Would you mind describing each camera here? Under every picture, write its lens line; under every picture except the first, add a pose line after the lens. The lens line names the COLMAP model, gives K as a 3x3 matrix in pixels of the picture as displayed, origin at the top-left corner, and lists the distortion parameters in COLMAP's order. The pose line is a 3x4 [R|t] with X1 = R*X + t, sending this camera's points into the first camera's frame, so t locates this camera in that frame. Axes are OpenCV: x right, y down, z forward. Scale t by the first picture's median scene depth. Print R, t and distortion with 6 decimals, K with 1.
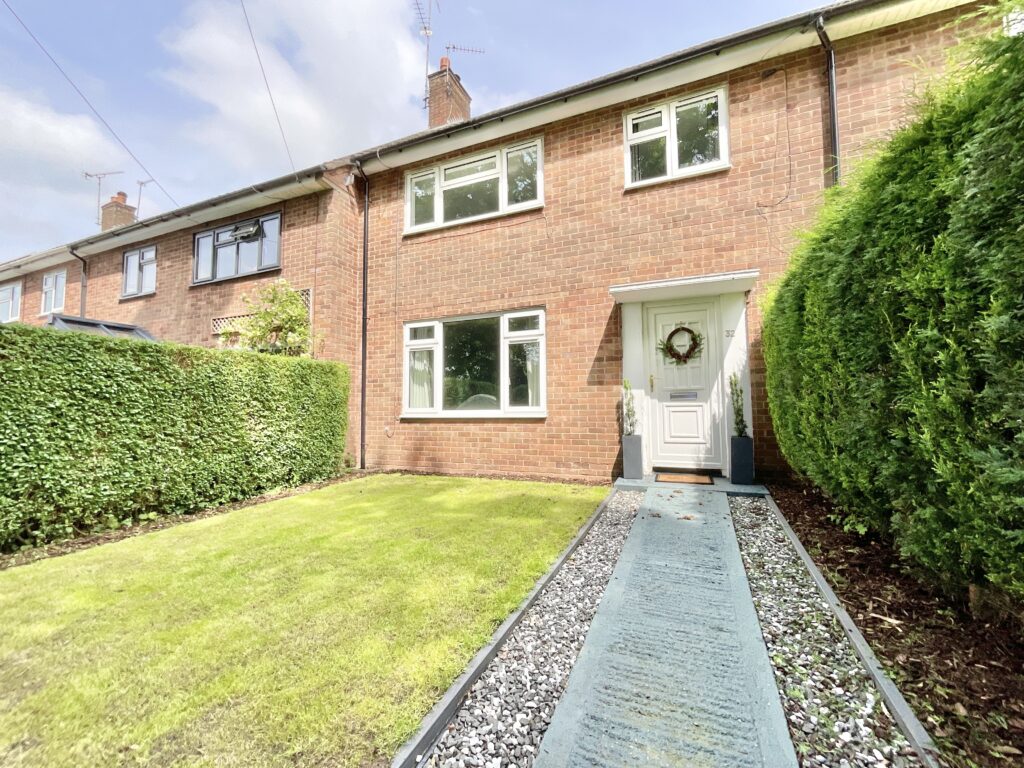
lens RADIAL K [[412.8, 0, 512.0], [0, 412.8, 384.0], [0, 0, 1]] dist [0.000530, 0.000054]
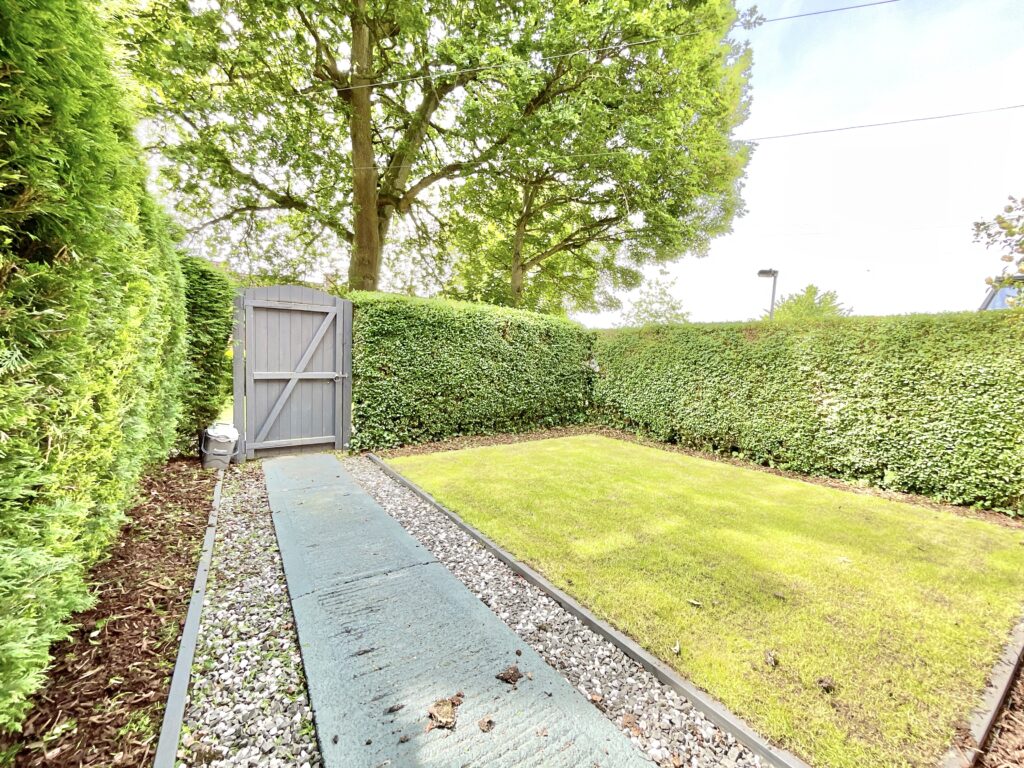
lens RADIAL K [[412.8, 0, 512.0], [0, 412.8, 384.0], [0, 0, 1]] dist [0.000530, 0.000054]
pose [[-0.559237, 0.052201, -0.827363, 0.499384], [0.020345, 0.998579, 0.049252, 0.009190], [0.828758, 0.010711, -0.559504, 0.921067]]
